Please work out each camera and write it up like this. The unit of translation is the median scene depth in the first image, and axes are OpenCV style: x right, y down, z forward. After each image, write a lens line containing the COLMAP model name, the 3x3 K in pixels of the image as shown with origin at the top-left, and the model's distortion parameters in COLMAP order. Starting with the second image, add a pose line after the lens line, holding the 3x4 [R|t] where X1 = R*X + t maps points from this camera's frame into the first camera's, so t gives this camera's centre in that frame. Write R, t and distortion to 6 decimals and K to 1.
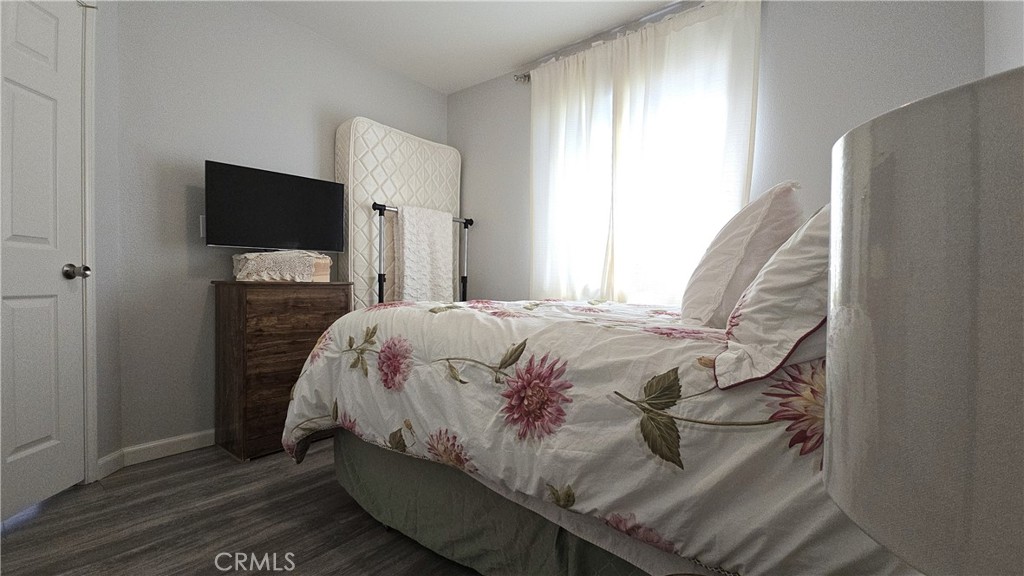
lens RADIAL K [[418.2, 0, 508.9], [0, 418.2, 294.2], [0, 0, 1]] dist [-0.000412, -0.000010]
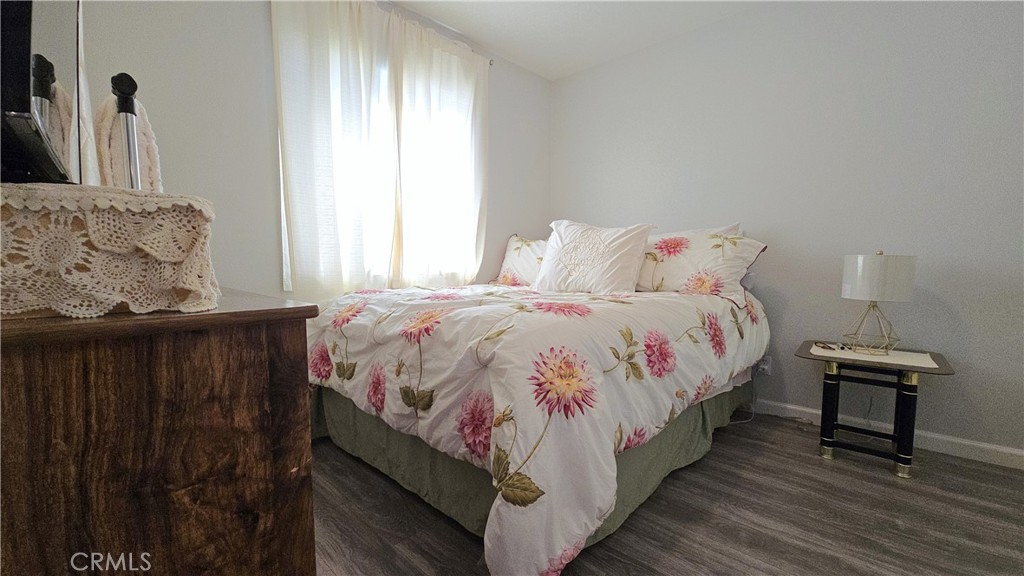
lens RADIAL K [[418.2, 0, 508.9], [0, 418.2, 294.2], [0, 0, 1]] dist [-0.000412, -0.000010]
pose [[0.072648, -0.079977, 0.994146, -1.227743], [0.020057, 0.996695, 0.078716, -0.072225], [-0.997156, 0.014220, 0.074012, 1.164013]]
